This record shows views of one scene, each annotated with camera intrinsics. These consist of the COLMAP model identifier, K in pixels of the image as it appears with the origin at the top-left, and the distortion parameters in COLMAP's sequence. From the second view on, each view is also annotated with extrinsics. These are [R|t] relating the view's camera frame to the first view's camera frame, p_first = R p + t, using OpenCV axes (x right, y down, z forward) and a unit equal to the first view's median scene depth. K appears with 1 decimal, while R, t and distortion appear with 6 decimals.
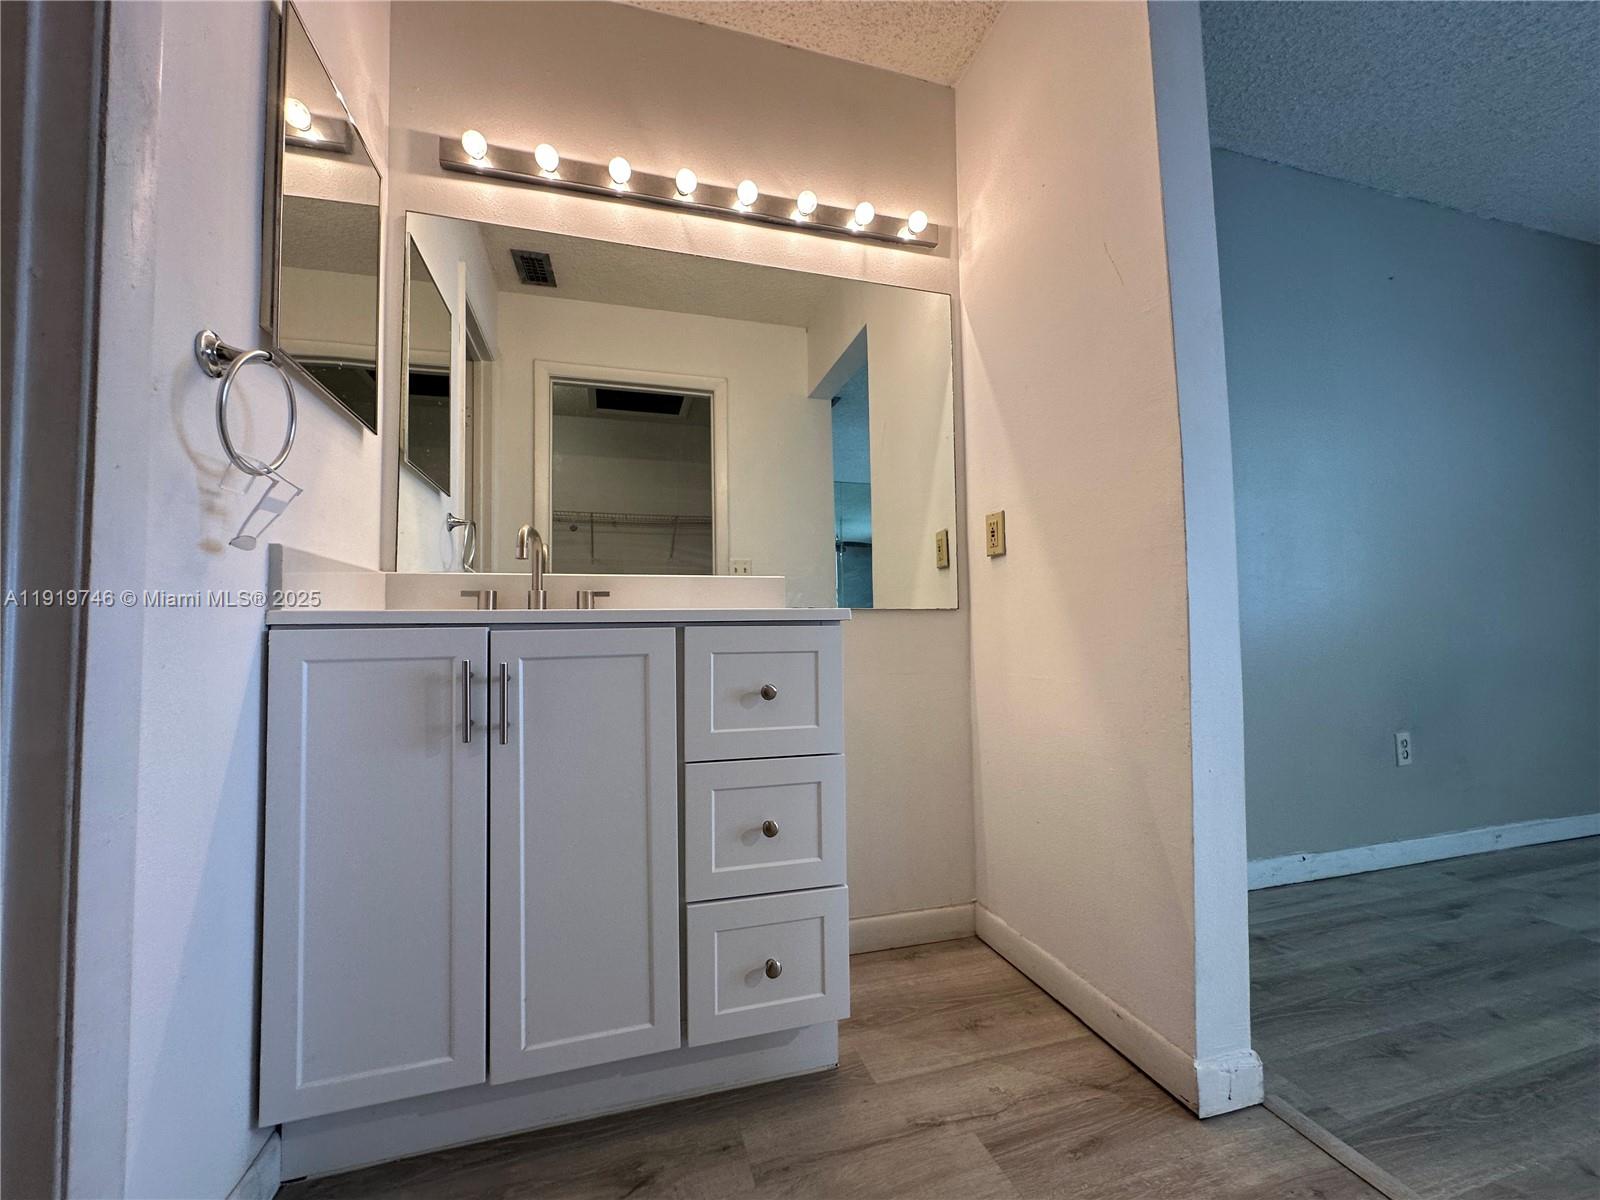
lens RADIAL K [[641.1, 0, 800.0], [0, 641.1, 601.7], [0, 0, 1]] dist [-0.003729, 0.000676]
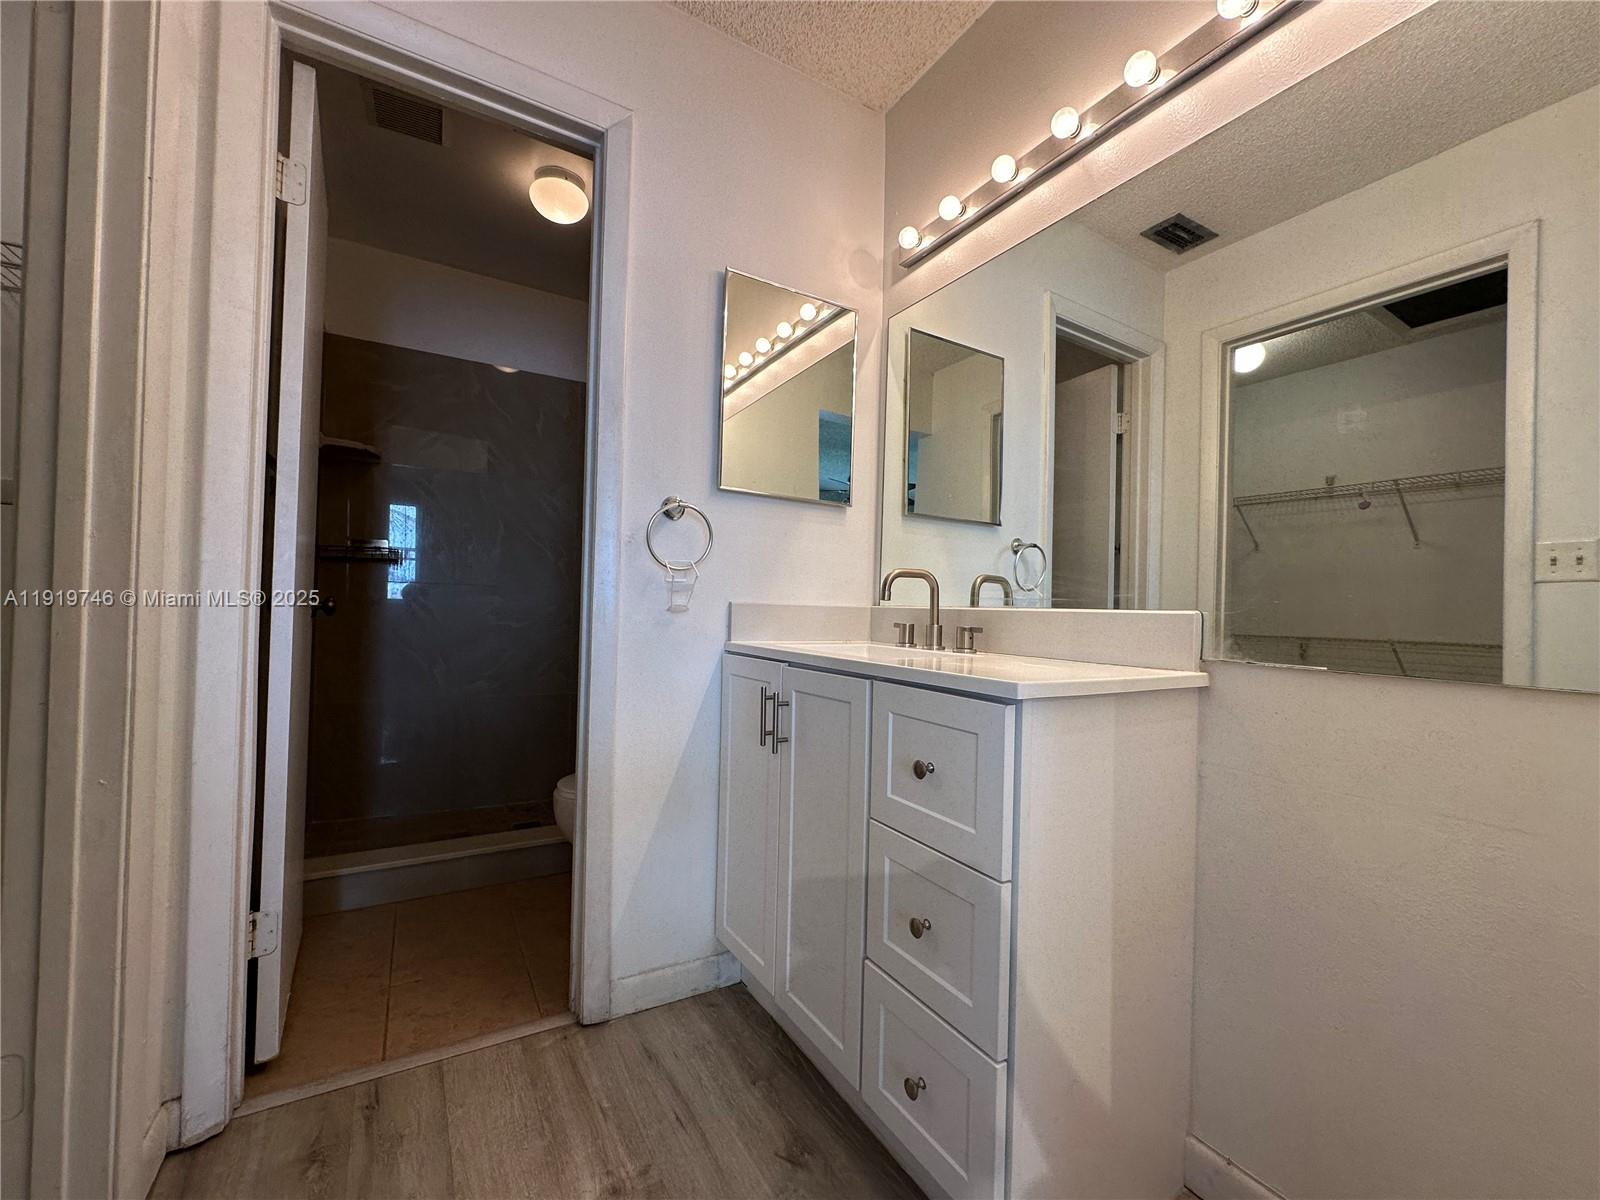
lens RADIAL K [[643.3, 0, 800.0], [0, 643.3, 600.0], [0, 0, 1]] dist [-0.002997, 0.000218]
pose [[0.257193, 0.009395, -0.966314, 0.569552], [0.018296, 0.999726, 0.014590, -0.076879], [0.966187, -0.021432, 0.256950, 0.488812]]
